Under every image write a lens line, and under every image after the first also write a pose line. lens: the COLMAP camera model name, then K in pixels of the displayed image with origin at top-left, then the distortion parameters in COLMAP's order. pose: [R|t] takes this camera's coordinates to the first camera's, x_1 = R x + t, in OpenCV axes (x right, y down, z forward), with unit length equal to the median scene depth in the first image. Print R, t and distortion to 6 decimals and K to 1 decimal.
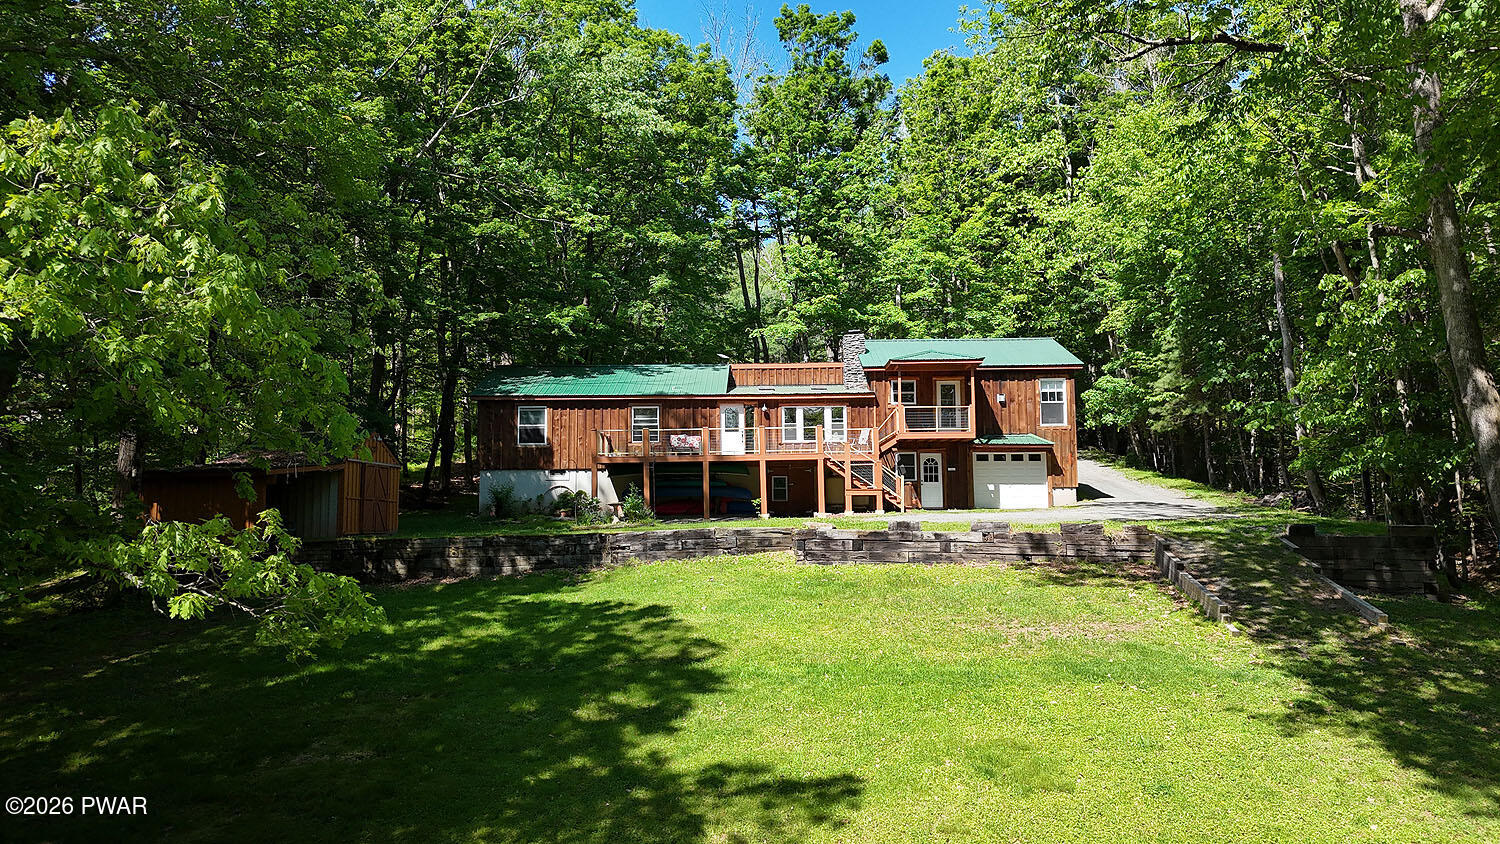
lens RADIAL K [[1103.4, 0, 751.5], [0, 1103.4, 423.3], [0, 0, 1]] dist [0.040408, -0.010471]
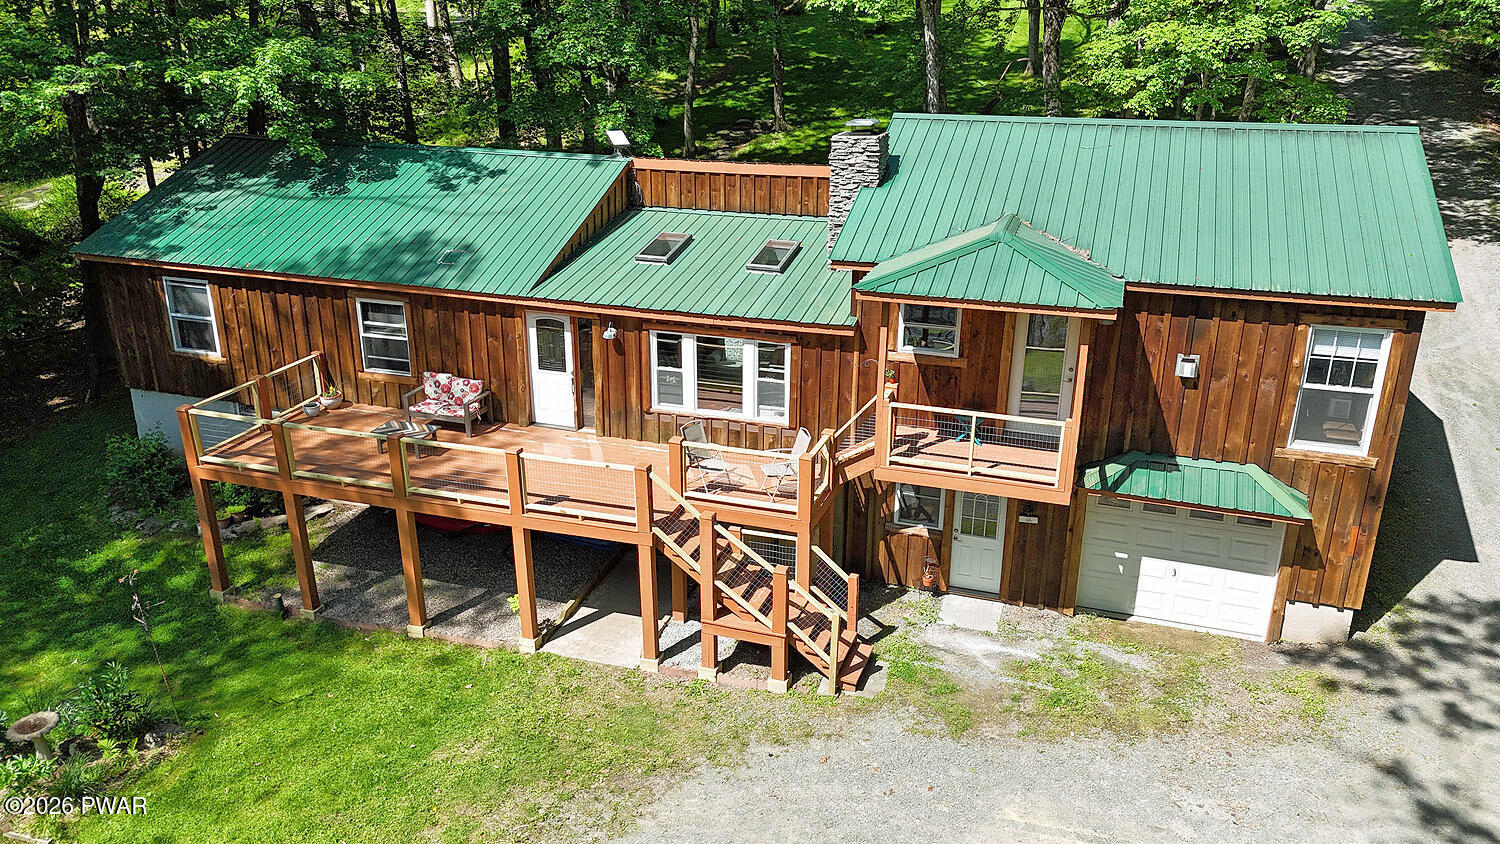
lens RADIAL K [[1103.4, 0, 743.7], [0, 1103.4, 418.9], [0, 0, 1]] dist [0.040408, -0.010471]
pose [[0.951063, 0.118511, -0.285369, 0.192928], [0.015135, 0.904553, 0.426093, -0.169880], [0.308628, -0.409560, 0.858493, 0.623980]]
